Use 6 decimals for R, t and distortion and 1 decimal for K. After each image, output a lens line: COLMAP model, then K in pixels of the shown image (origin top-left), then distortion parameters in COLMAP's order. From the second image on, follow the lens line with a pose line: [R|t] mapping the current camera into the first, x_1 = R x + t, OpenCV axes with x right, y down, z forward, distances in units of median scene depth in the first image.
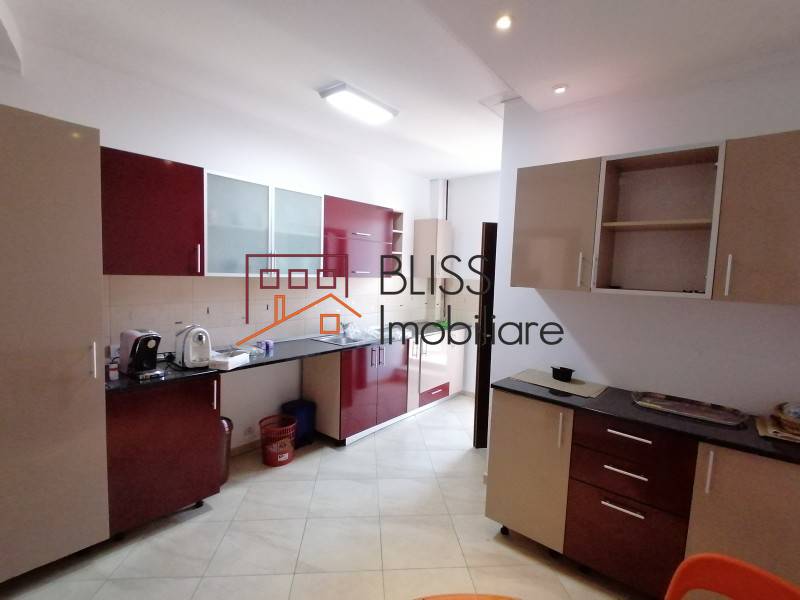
lens RADIAL K [[398.1, 0, 400.0], [0, 398.1, 300.0], [0, 0, 1]] dist [0.040088, 0.000307]
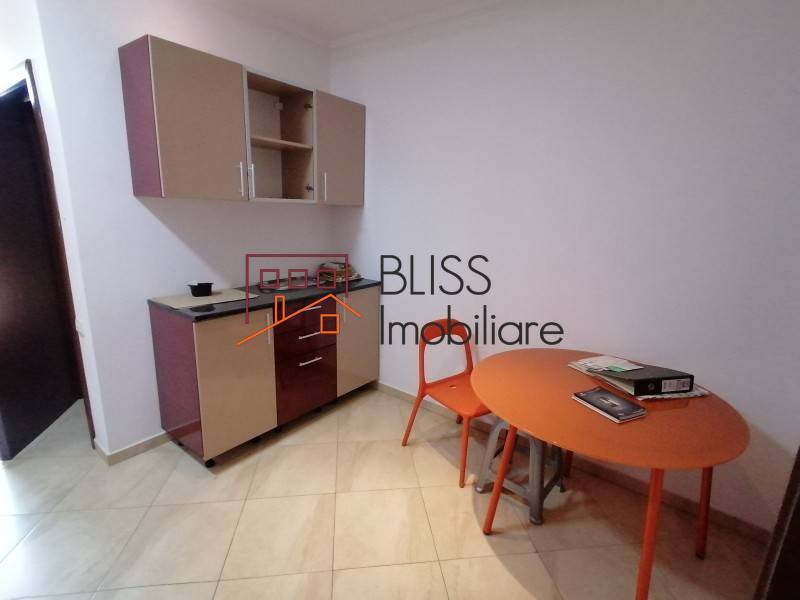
lens RADIAL K [[398.1, 0, 400.0], [0, 398.1, 300.0], [0, 0, 1]] dist [0.040088, 0.000307]
pose [[-0.021519, -0.262572, 0.964672, -0.600327], [0.060149, 0.962808, 0.263406, -0.022004], [-0.997957, 0.063692, -0.004925, 0.573037]]
